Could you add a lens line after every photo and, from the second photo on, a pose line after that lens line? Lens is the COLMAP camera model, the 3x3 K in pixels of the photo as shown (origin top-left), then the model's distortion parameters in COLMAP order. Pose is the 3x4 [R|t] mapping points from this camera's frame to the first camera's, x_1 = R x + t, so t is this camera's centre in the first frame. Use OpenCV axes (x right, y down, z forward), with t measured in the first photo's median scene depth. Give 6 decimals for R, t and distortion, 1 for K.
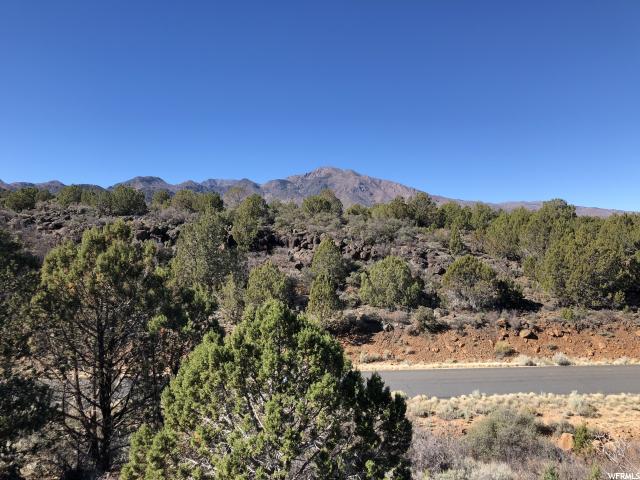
lens RADIAL K [[525.2, 0, 321.4], [0, 525.2, 237.1], [0, 0, 1]] dist [0.042234, -0.014030]
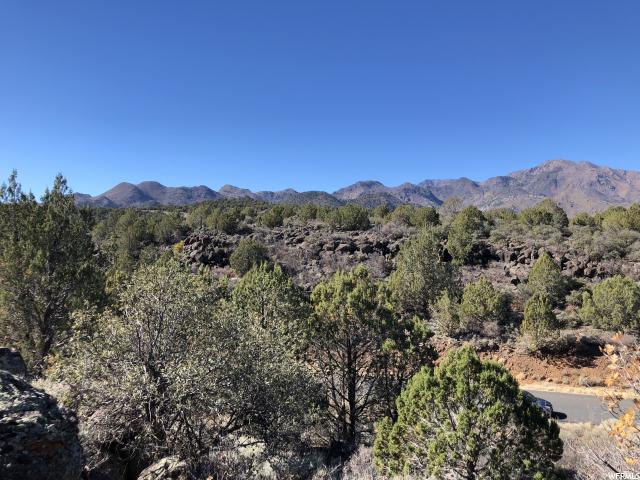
lens RADIAL K [[525.2, 0, 321.4], [0, 525.2, 237.1], [0, 0, 1]] dist [0.042234, -0.014030]
pose [[0.918532, -0.003761, -0.395328, 0.021192], [0.002123, 0.999987, -0.004580, -0.031937], [0.395340, 0.003367, 0.918529, -0.094597]]
